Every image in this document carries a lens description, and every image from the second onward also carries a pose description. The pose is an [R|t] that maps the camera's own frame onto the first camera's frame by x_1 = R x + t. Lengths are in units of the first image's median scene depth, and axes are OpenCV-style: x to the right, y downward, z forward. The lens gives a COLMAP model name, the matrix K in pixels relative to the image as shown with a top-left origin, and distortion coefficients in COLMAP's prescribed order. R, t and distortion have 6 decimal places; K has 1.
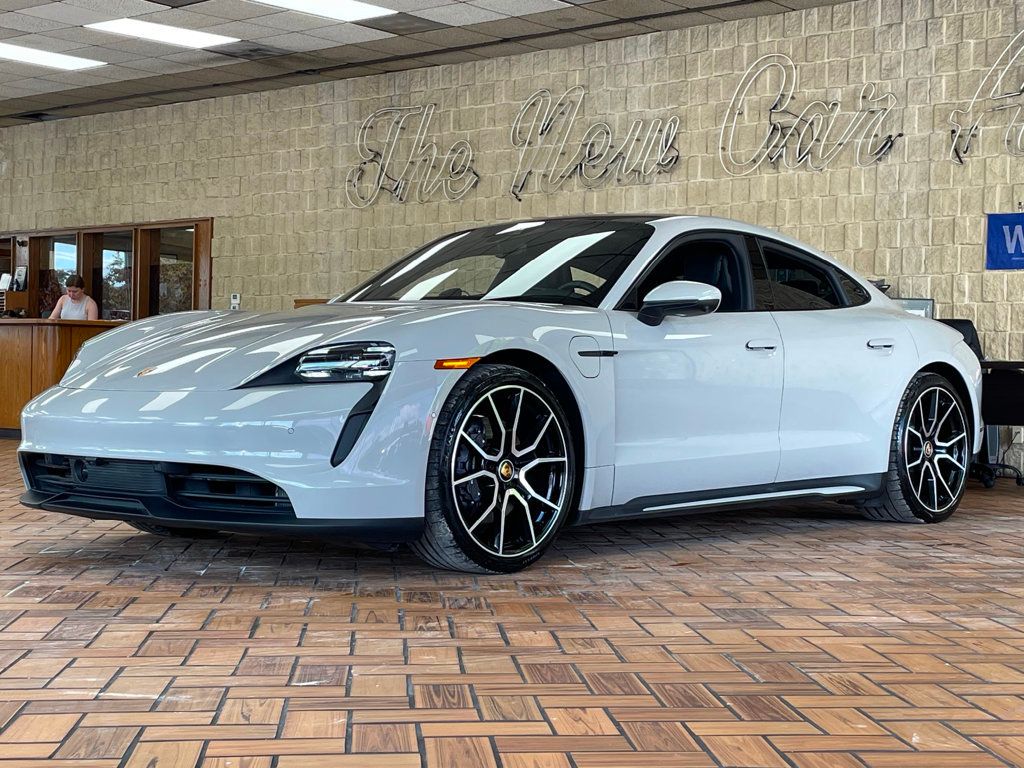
lens RADIAL K [[1678.4, 0, 512.0], [0, 1678.4, 384.0], [0, 0, 1]] dist [0.168379, -0.041378]
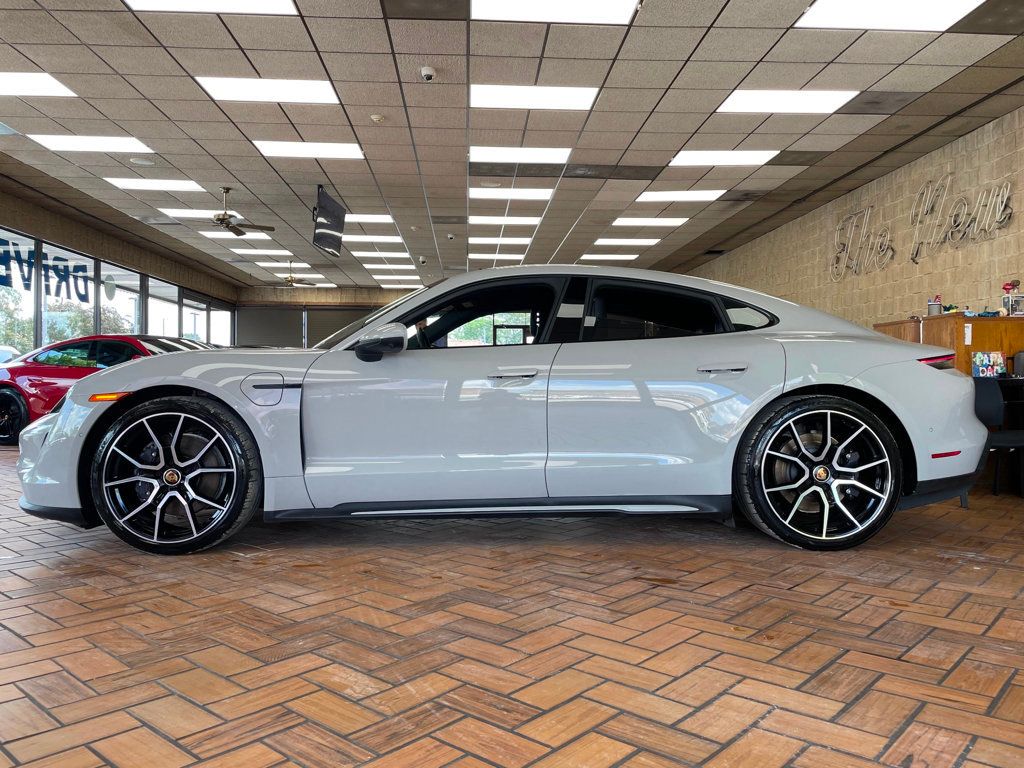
lens RADIAL K [[777.4, 0, 512.0], [0, 777.4, 384.0], [0, 0, 1]] dist [0.034980, -0.008118]
pose [[0.680287, -0.010336, -0.732873, 0.455422], [0.005926, 0.999945, -0.008602, -0.010569], [0.732922, 0.001508, 0.680311, 0.561218]]
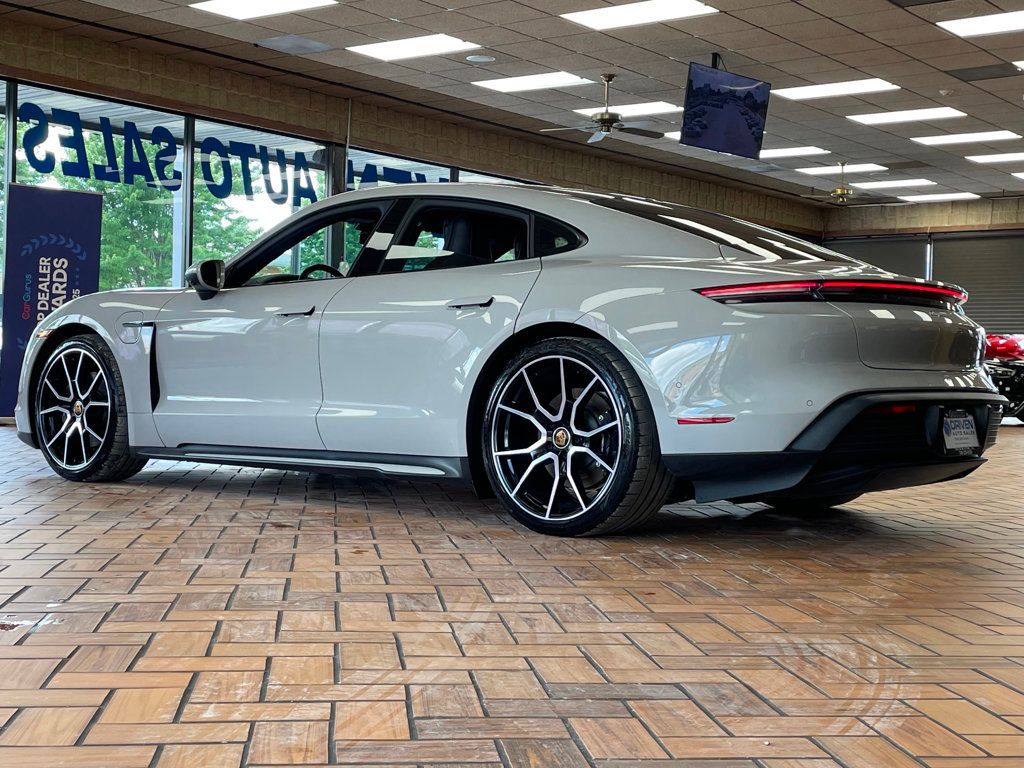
lens RADIAL K [[1432.2, 0, 512.0], [0, 1432.2, 384.0], [0, 0, 1]] dist [-0.001246, -0.001178]
pose [[0.042236, 0.002575, -0.999104, 0.886683], [-0.025722, 0.999668, 0.001490, 0.013855], [0.998776, 0.025636, 0.042288, 0.950217]]
